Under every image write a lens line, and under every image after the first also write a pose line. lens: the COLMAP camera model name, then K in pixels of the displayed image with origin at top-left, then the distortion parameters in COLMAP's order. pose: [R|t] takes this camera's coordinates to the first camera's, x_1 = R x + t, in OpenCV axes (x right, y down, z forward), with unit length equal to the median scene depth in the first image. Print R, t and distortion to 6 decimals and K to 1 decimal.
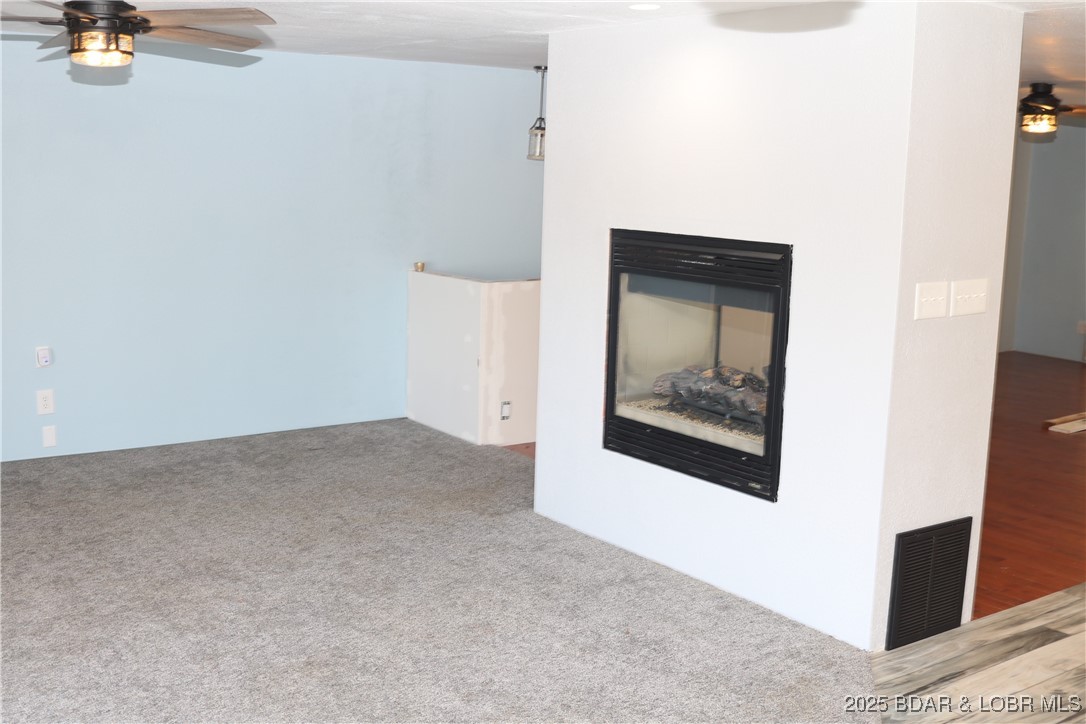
lens RADIAL K [[1213.2, 0, 543.0], [0, 1213.2, 362.0], [0, 0, 1]] dist [-0.057278, -0.018448]
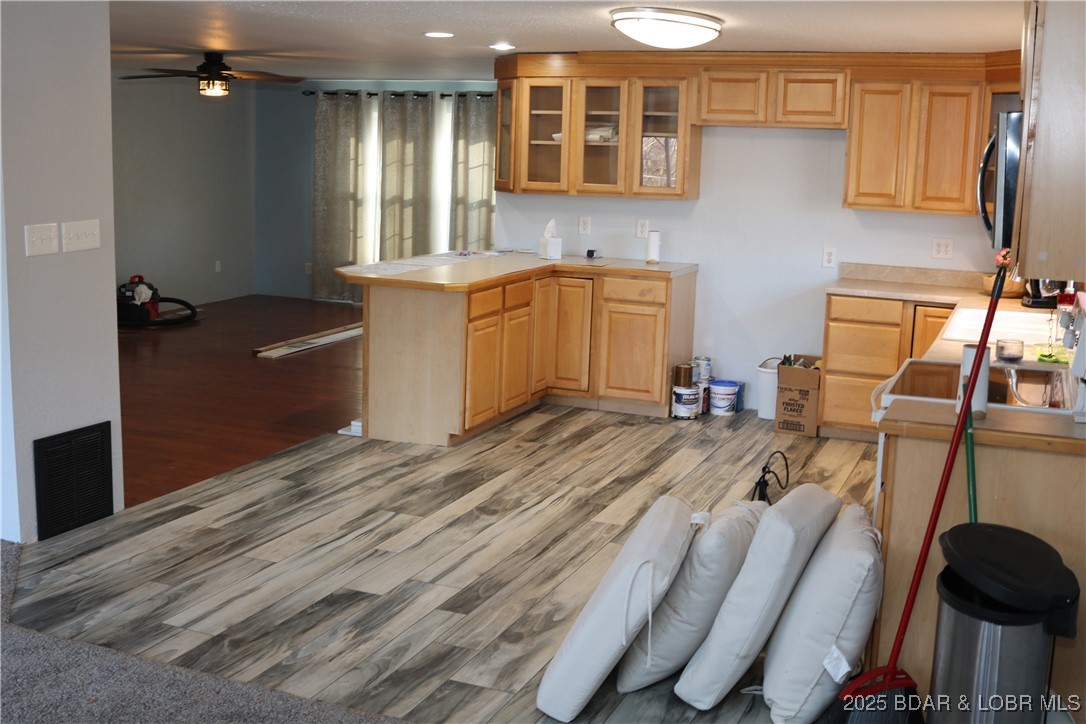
lens RADIAL K [[1213.2, 0, 543.0], [0, 1213.2, 362.0], [0, 0, 1]] dist [-0.057278, -0.018448]
pose [[0.854887, -0.092316, 0.510534, 0.119040], [0.076448, 0.995715, 0.052036, 0.040871], [-0.513150, -0.005455, 0.858282, -0.241873]]
